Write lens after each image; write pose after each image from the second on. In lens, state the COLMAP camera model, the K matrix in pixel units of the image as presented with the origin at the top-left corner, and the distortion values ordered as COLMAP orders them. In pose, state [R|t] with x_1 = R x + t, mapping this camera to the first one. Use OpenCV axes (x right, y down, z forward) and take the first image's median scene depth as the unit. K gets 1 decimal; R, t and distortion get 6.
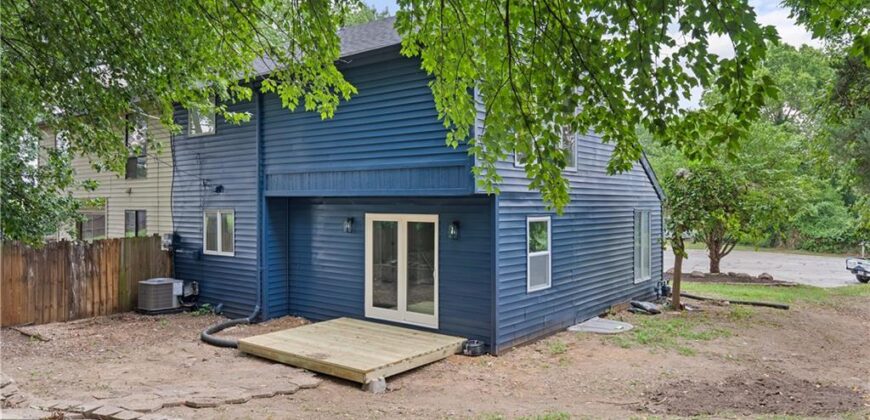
lens RADIAL K [[607.5, 0, 434.7], [0, 607.5, 209.9], [0, 0, 1]] dist [0.007417, 0.001136]
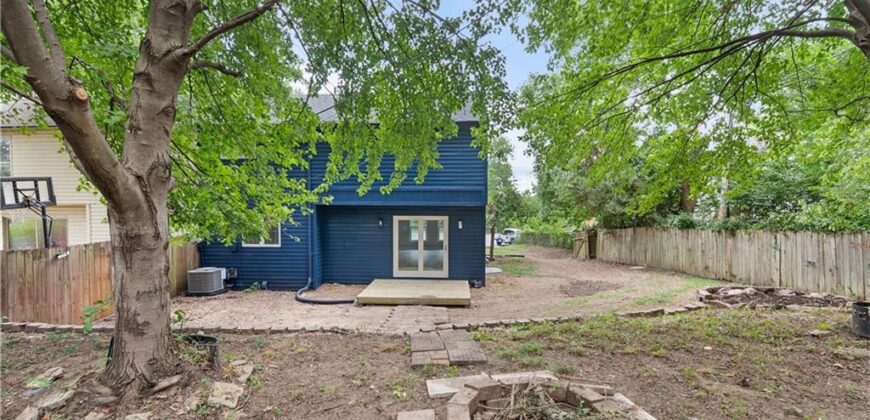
lens RADIAL K [[392.2, 0, 434.0], [0, 392.2, 206.7], [0, 0, 1]] dist [-0.008250, 0.000741]
pose [[0.809309, 0.001434, 0.587381, -0.588673], [0.003616, 0.999966, -0.007424, -0.011158], [-0.587372, 0.008132, 0.809276, 0.035614]]
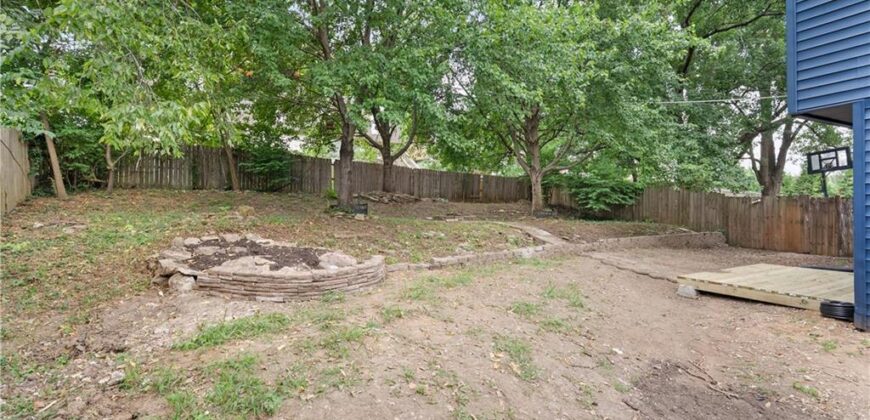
lens RADIAL K [[392.2, 0, 436.3], [0, 392.2, 208.2], [0, 0, 1]] dist [-0.008250, 0.000741]
pose [[-0.417616, 0.004633, -0.908612, 0.558101], [-0.004705, 0.999963, 0.007261, 0.074690], [0.908612, 0.007307, -0.417578, 0.570484]]
